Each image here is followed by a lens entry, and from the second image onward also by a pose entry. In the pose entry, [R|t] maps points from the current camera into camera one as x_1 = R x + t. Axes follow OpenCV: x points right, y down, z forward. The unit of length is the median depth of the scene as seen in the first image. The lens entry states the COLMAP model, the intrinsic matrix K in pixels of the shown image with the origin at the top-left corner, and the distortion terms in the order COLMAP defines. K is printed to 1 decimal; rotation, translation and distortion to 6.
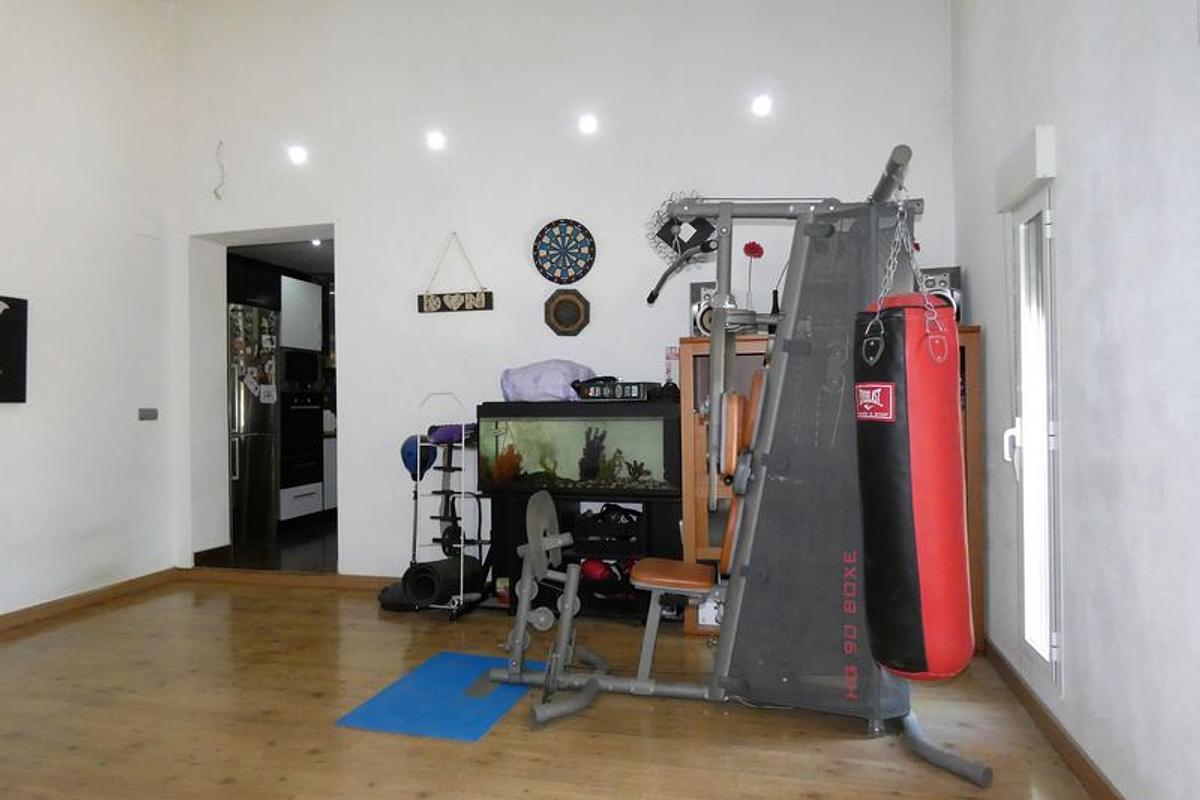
lens RADIAL K [[757.7, 0, 597.0], [0, 757.7, 395.2], [0, 0, 1]] dist [0.001940, -0.000962]
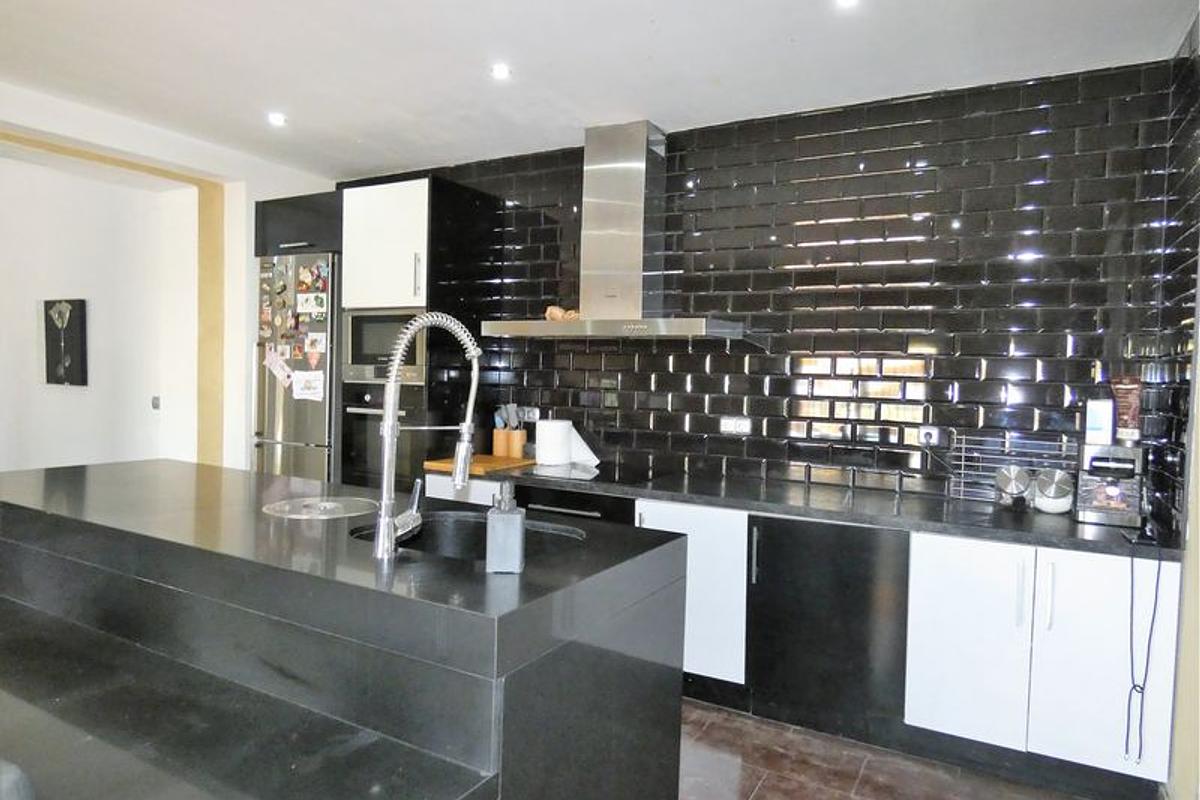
lens RADIAL K [[741.6, 0, 591.9], [0, 741.6, 396.9], [0, 0, 1]] dist [-0.006263, 0.002099]
pose [[-0.266250, 0.045827, -0.962814, 0.150978], [-0.007183, 0.998747, 0.049523, -0.033667], [0.963877, 0.020101, -0.265587, 1.924728]]
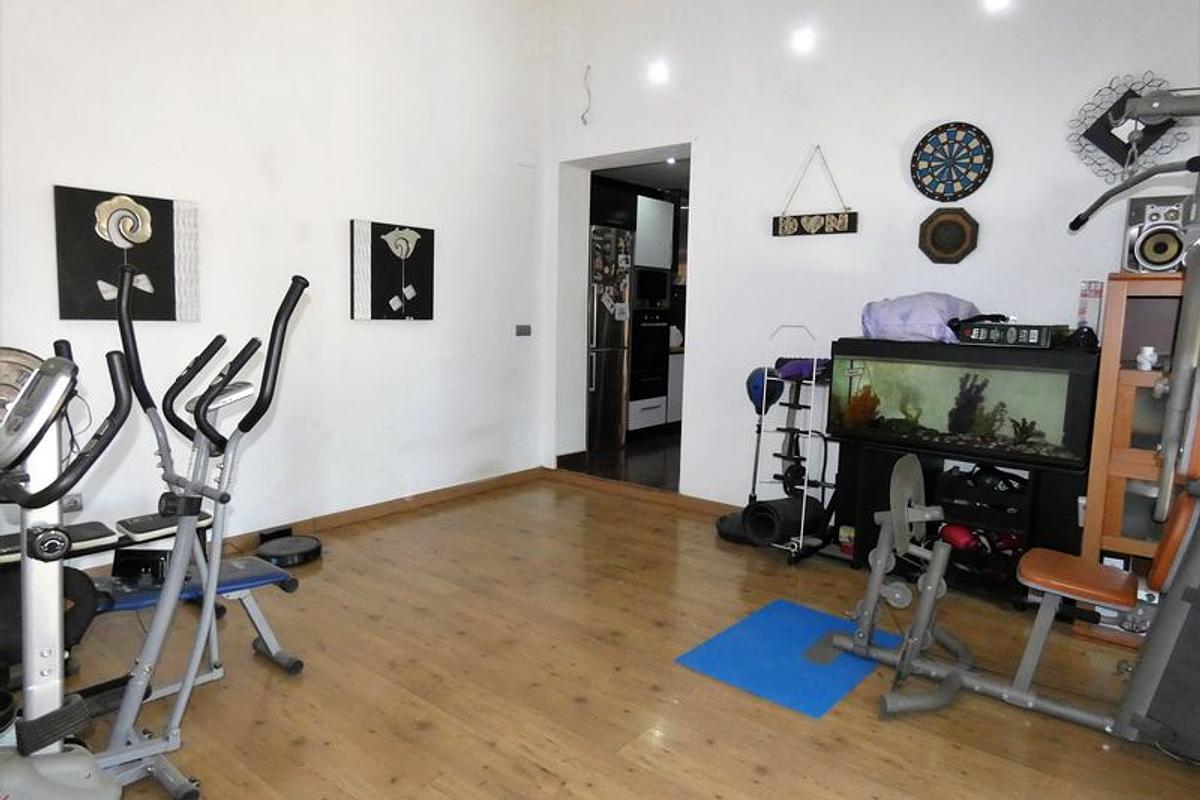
lens RADIAL K [[741.6, 0, 591.9], [0, 741.6, 396.9], [0, 0, 1]] dist [-0.006263, 0.002099]
pose [[0.902126, 0.085080, -0.423001, -0.034827], [-0.028733, 0.990036, 0.137853, -0.034293], [0.430514, -0.112207, 0.895582, 0.061835]]
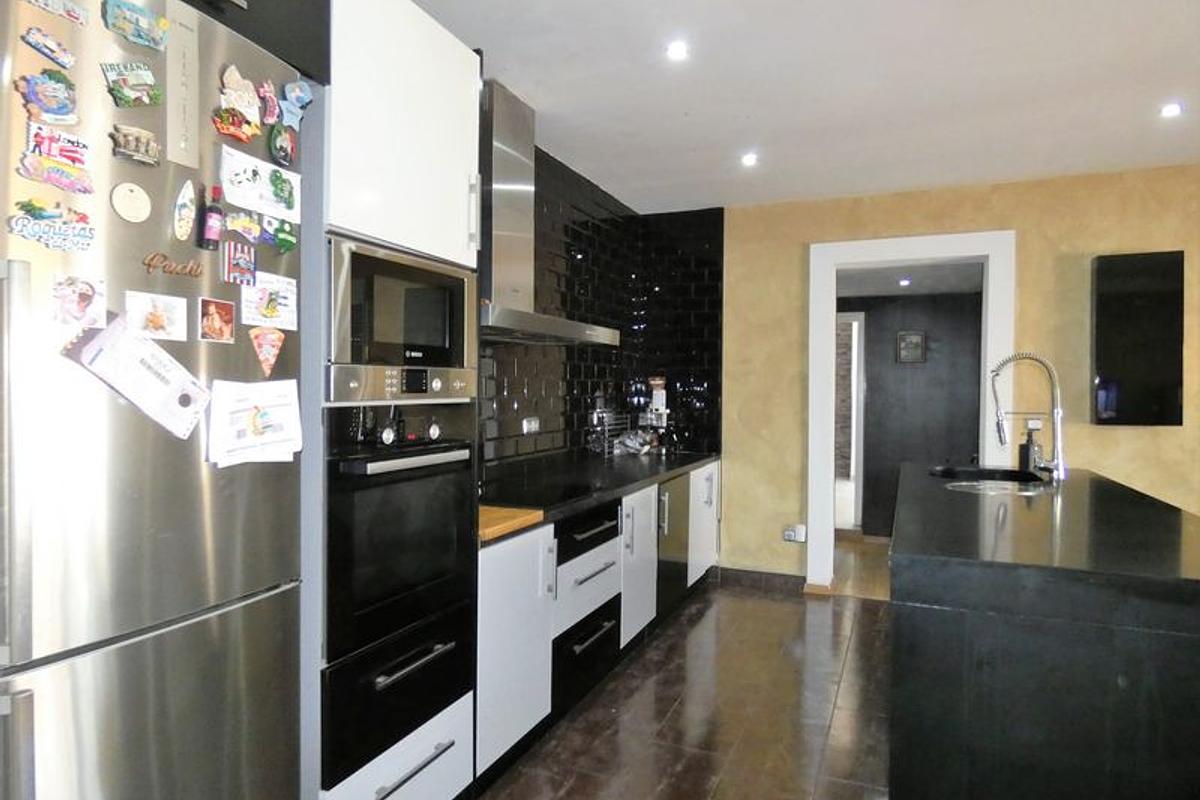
lens RADIAL K [[720.3, 0, 597.4], [0, 720.3, 393.6], [0, 0, 1]] dist [-0.028784, -0.000475]
pose [[0.987068, 0.018217, -0.159266, -0.414408], [-0.014992, 0.999658, 0.021427, -0.021702], [0.159601, -0.018762, 0.987003, 1.111331]]
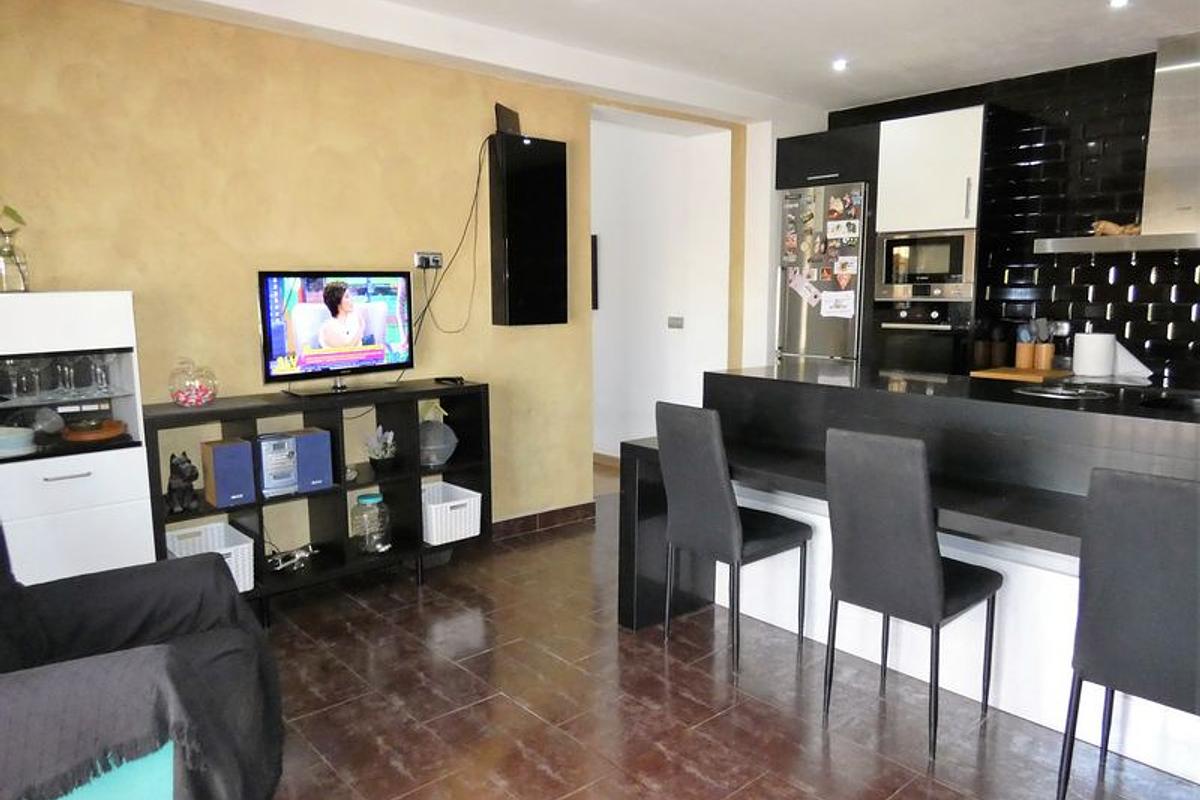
lens RADIAL K [[816.4, 0, 600.0], [0, 816.4, 400.0], [0, 0, 1]] dist [-0.009715, -0.000977]
pose [[-0.568623, 0.130041, -0.812254, 0.463249], [0.022765, 0.989535, 0.142487, -0.036904], [0.822283, 0.062530, -0.565633, 1.730057]]
